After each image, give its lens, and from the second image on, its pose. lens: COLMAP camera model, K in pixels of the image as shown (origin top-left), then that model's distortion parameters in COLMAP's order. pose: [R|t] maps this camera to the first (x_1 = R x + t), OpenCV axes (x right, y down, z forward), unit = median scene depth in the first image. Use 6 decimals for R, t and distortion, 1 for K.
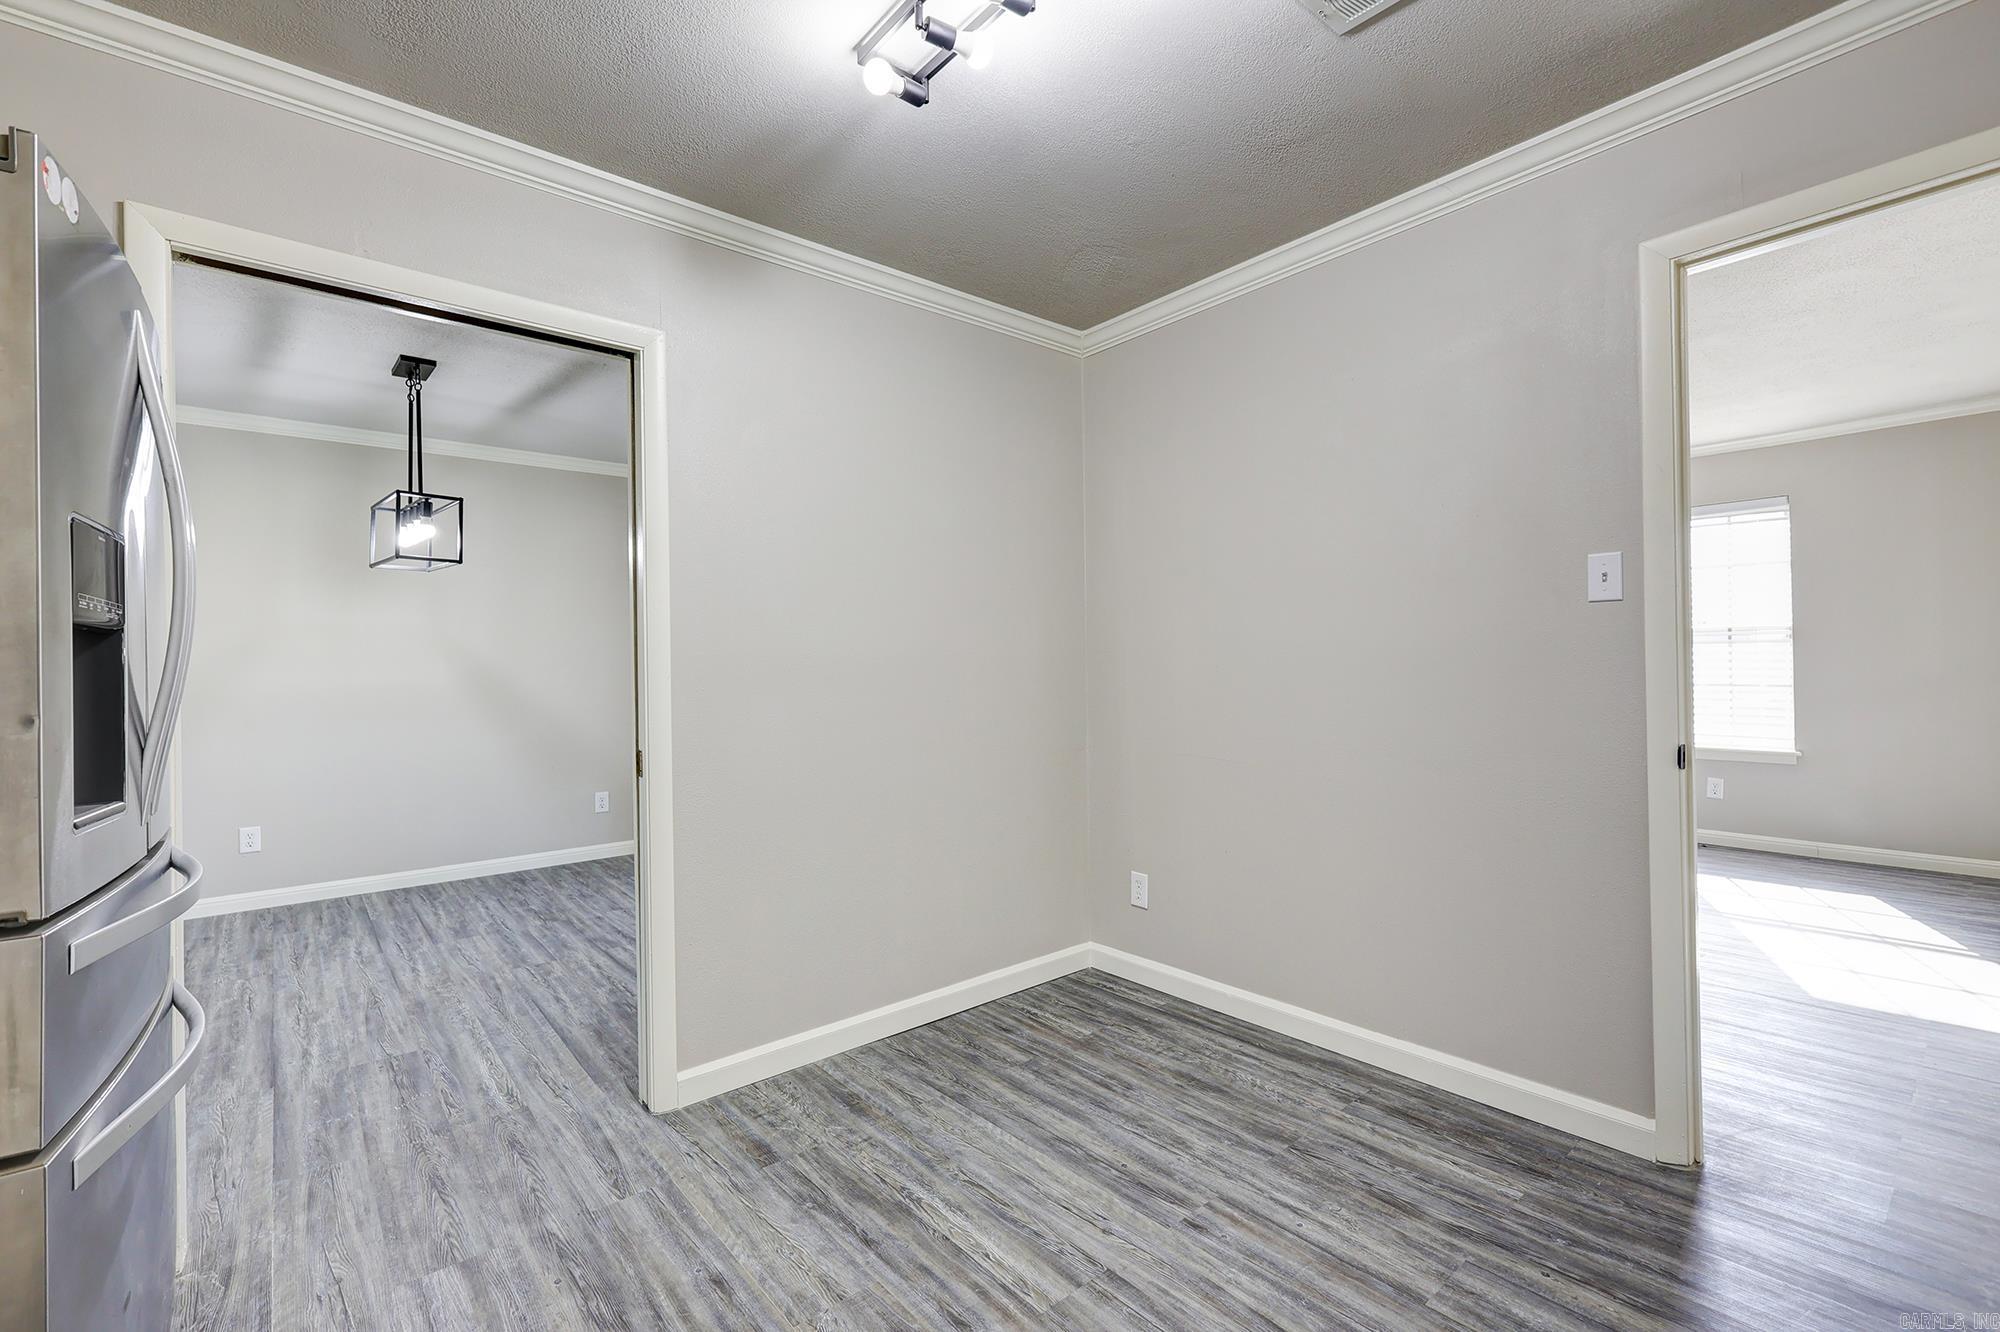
lens RADIAL K [[867.2, 0, 1005.1], [0, 867.2, 661.0], [0, 0, 1]] dist [0.001717, 0.000069]
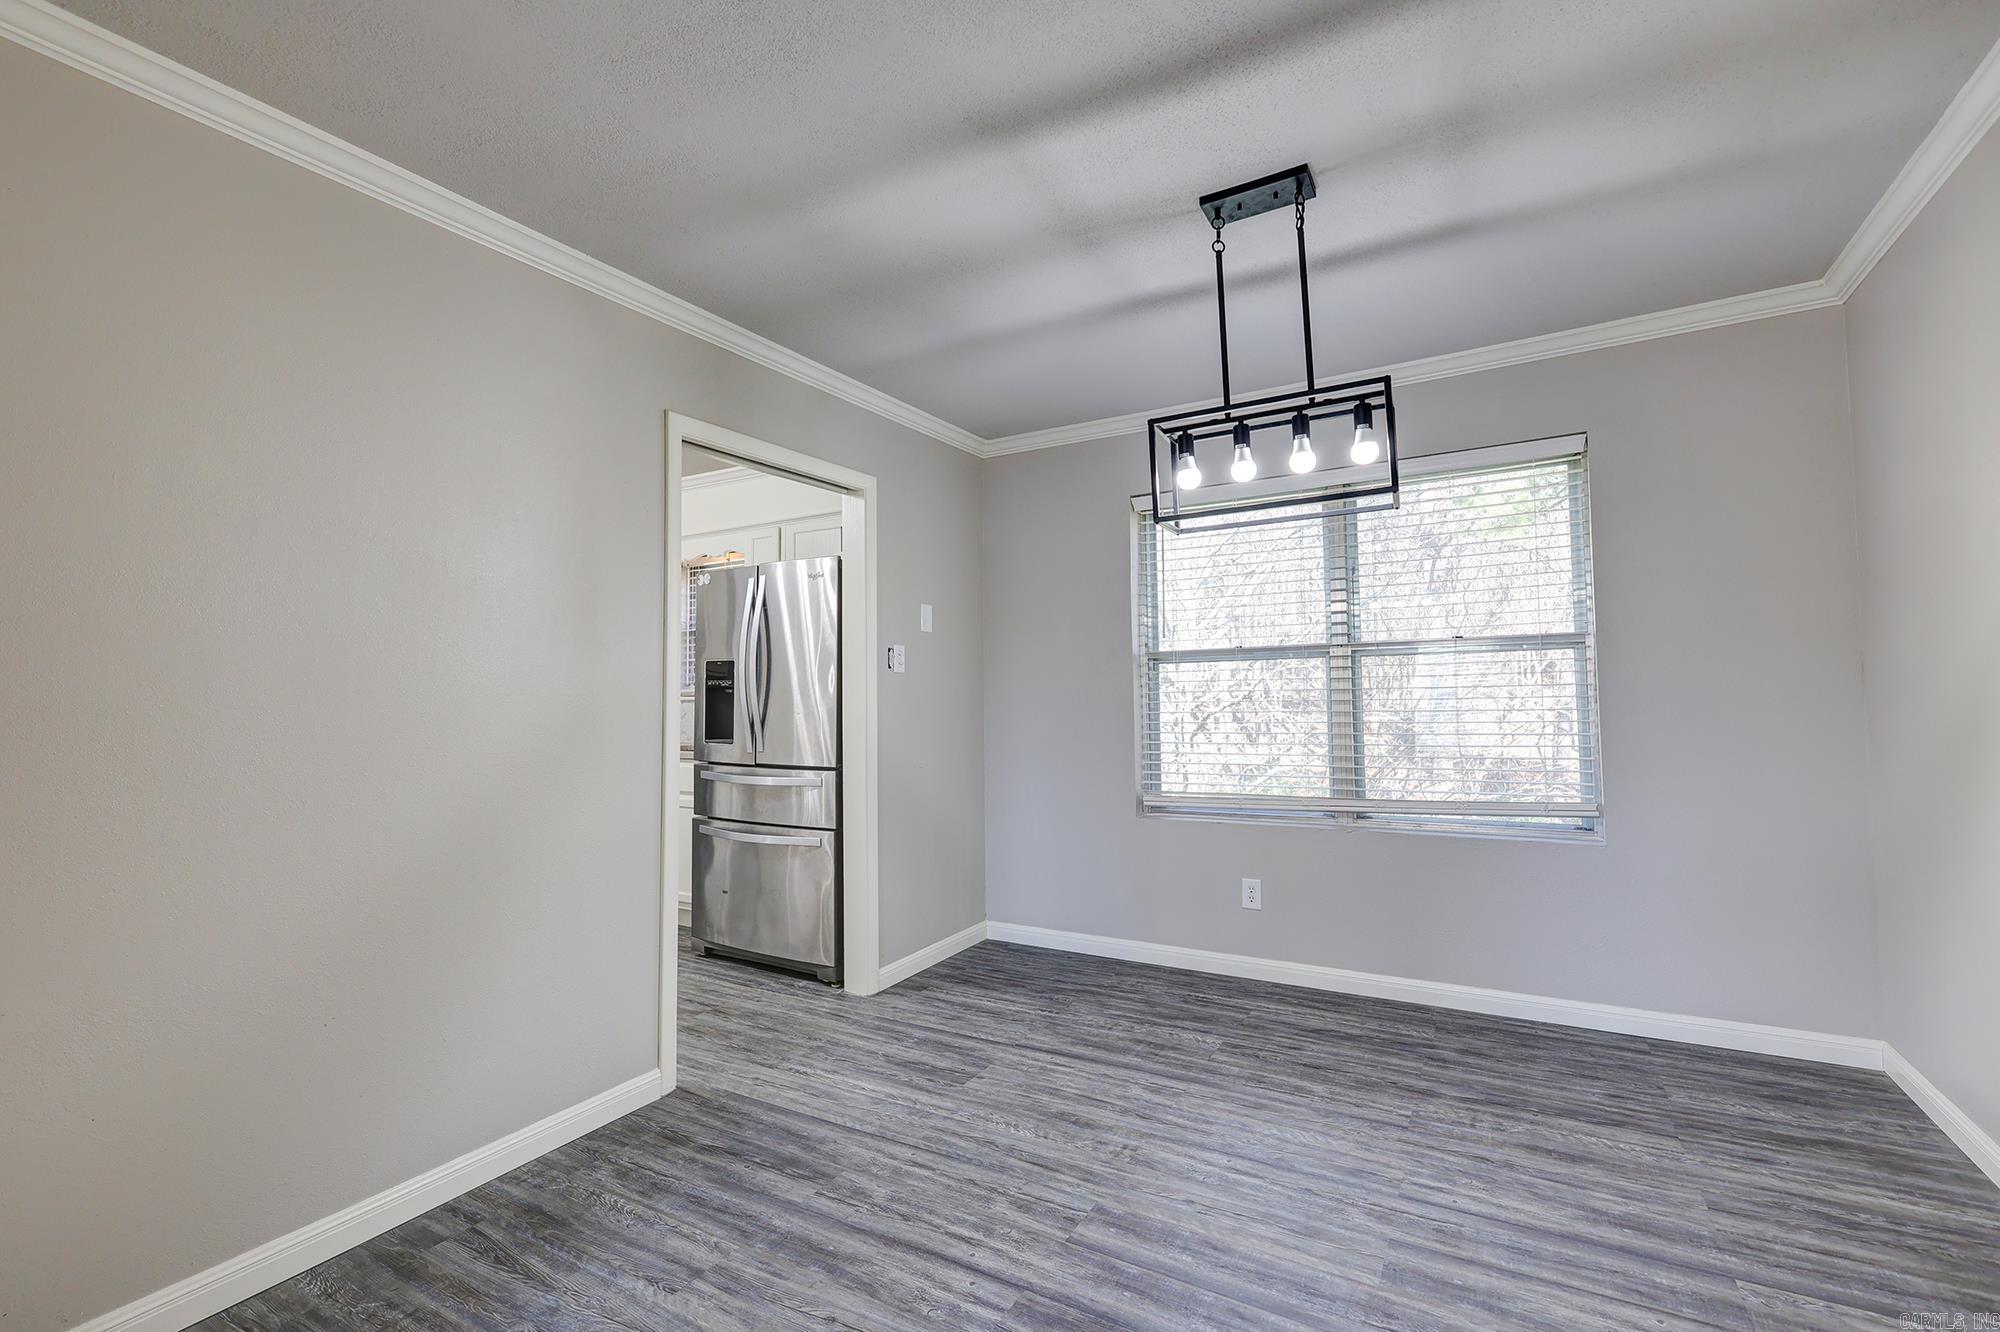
lens RADIAL K [[867.2, 0, 1005.1], [0, 867.2, 661.0], [0, 0, 1]] dist [0.001717, 0.000069]
pose [[-0.941563, 0.014966, -0.336504, -0.479691], [0.029986, 0.998770, -0.039482, 0.011718], [0.335500, -0.047266, -0.940854, 2.356501]]
